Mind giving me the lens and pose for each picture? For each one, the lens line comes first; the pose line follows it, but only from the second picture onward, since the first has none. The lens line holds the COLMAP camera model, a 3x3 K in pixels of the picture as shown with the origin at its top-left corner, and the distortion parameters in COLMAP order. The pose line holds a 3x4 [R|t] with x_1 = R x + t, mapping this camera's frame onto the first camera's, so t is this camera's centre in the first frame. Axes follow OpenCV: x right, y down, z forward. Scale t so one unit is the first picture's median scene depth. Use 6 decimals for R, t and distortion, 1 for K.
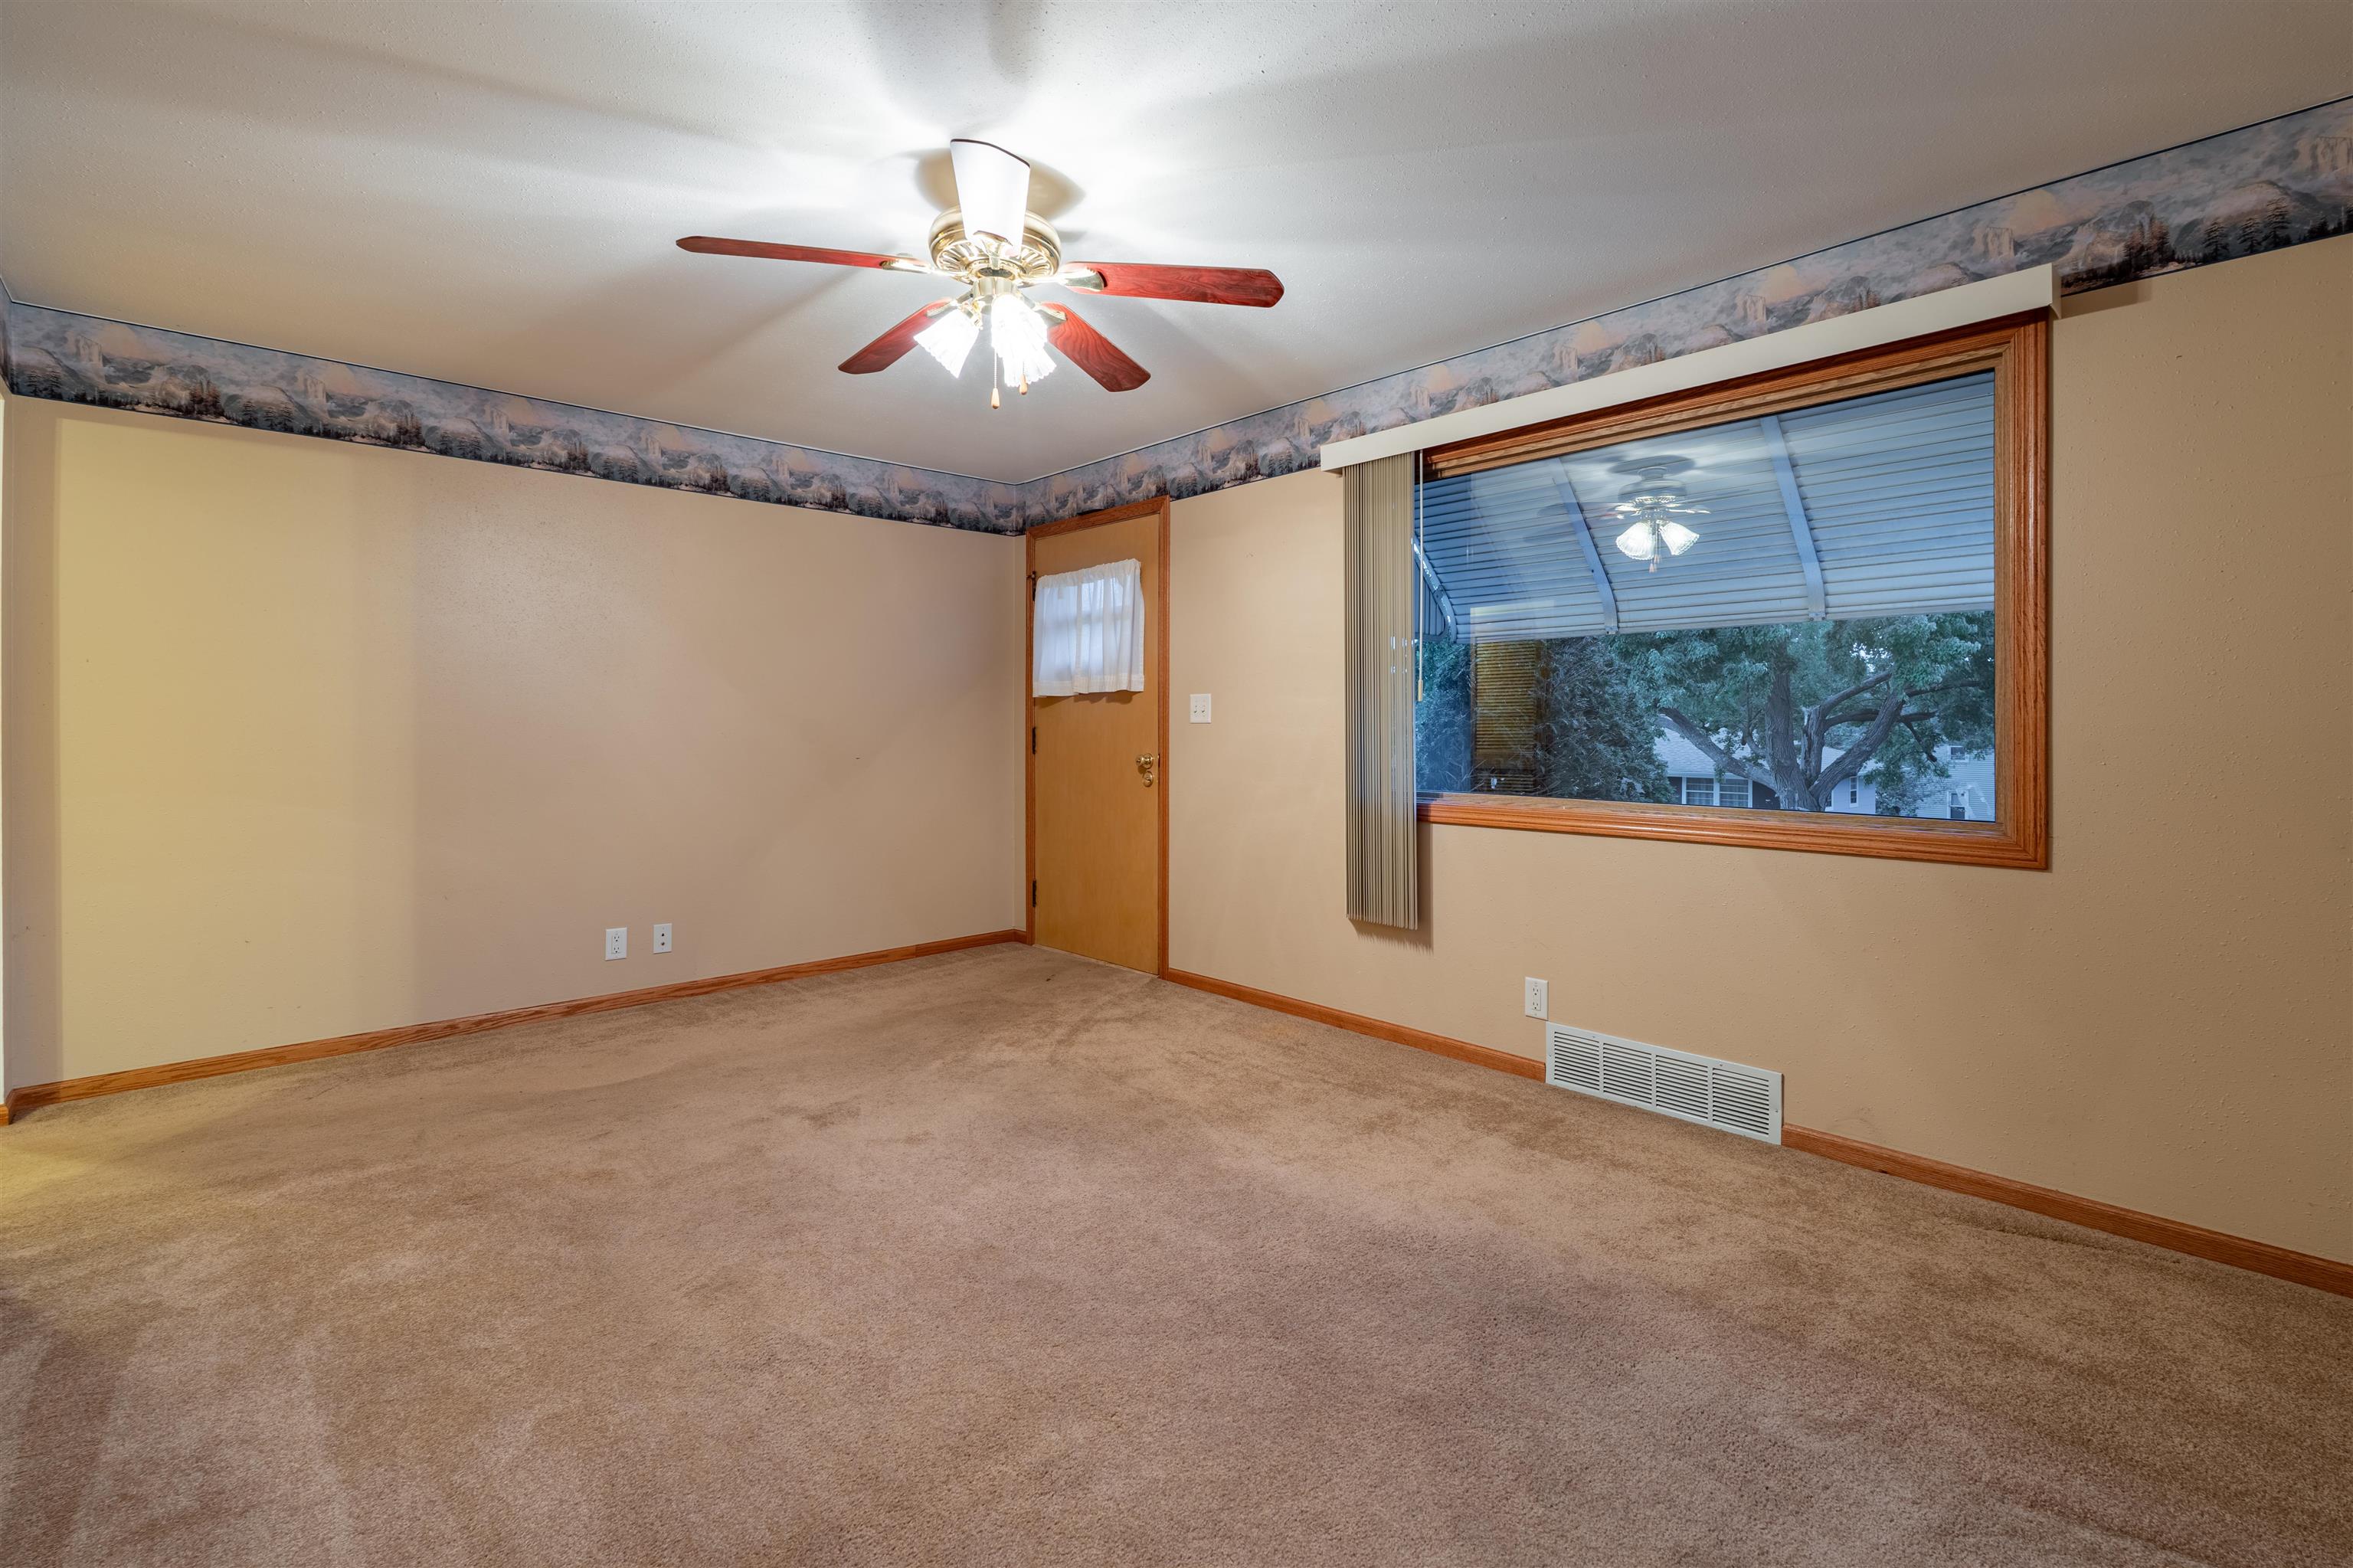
lens RADIAL K [[1027.0, 0, 1206.4], [0, 1027.0, 701.1], [0, 0, 1]] dist [-0.003478, 0.000228]
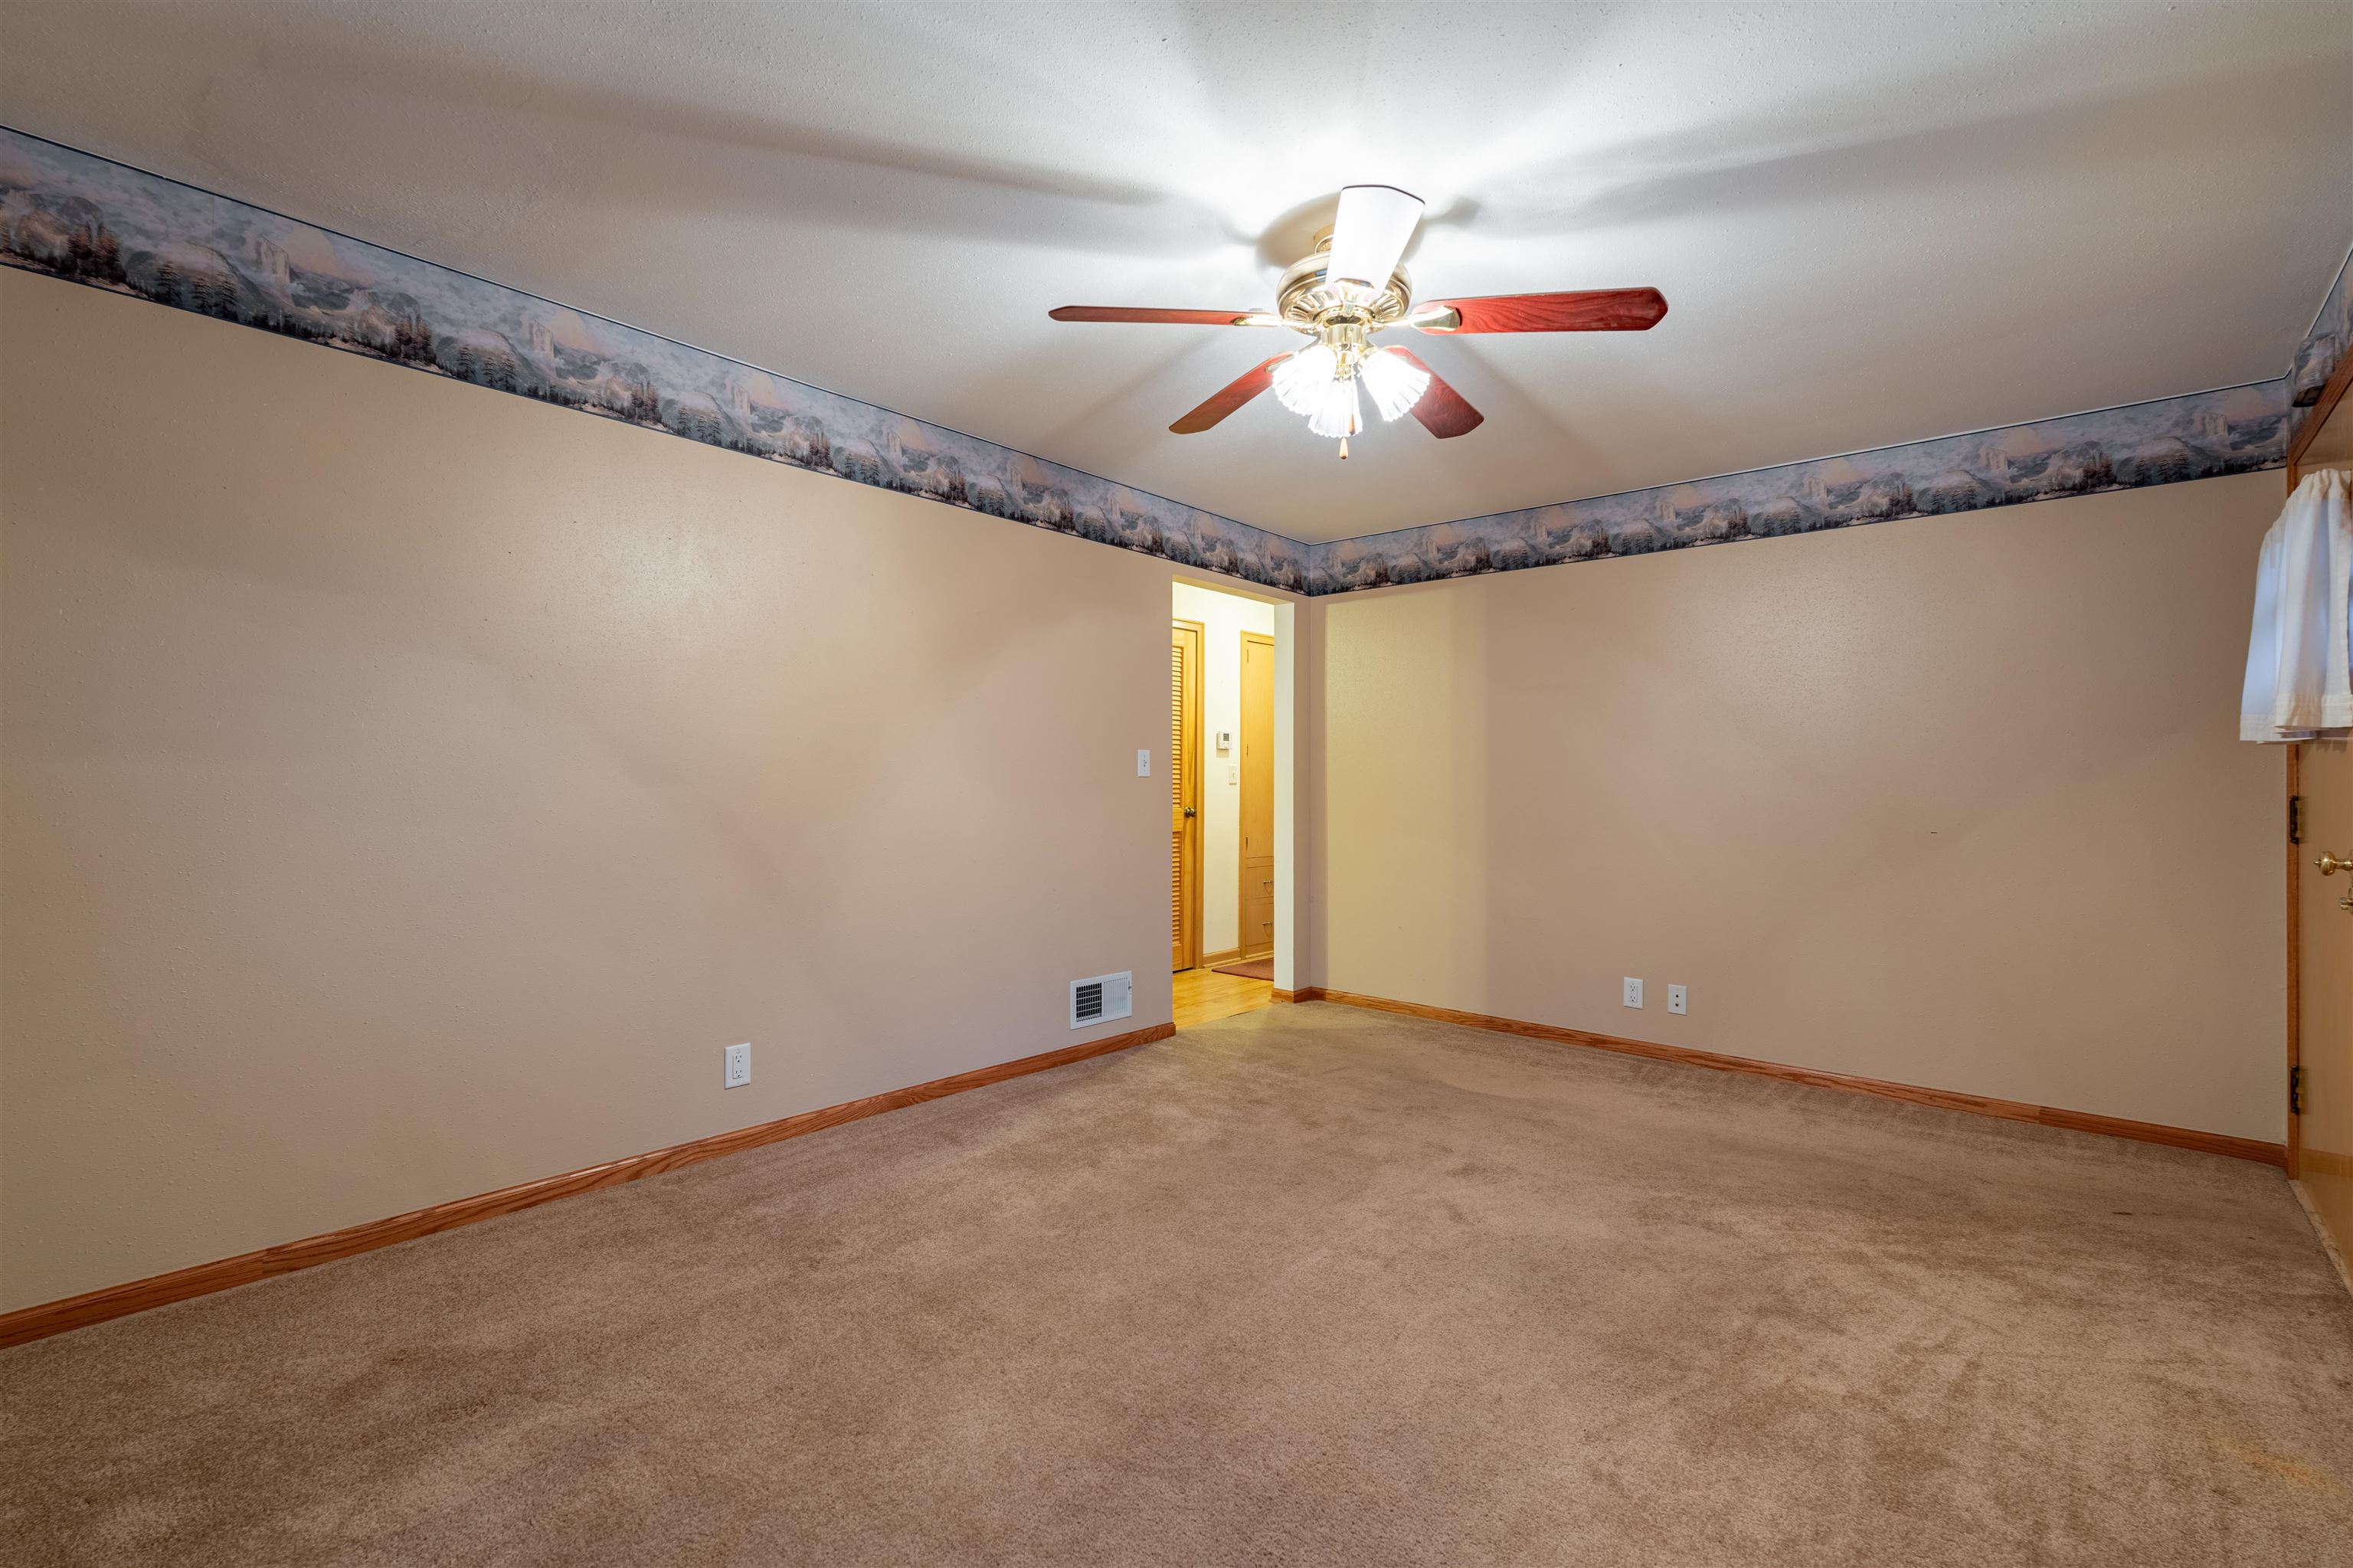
lens RADIAL K [[1027.0, 0, 1175.3], [0, 1027.0, 777.1], [0, 0, 1]] dist [-0.003478, 0.000228]
pose [[0.100006, -0.000852, -0.994986, 0.521727], [0.014007, 0.999902, 0.000552, 0.007871], [0.994888, -0.013992, 0.100008, 0.515613]]
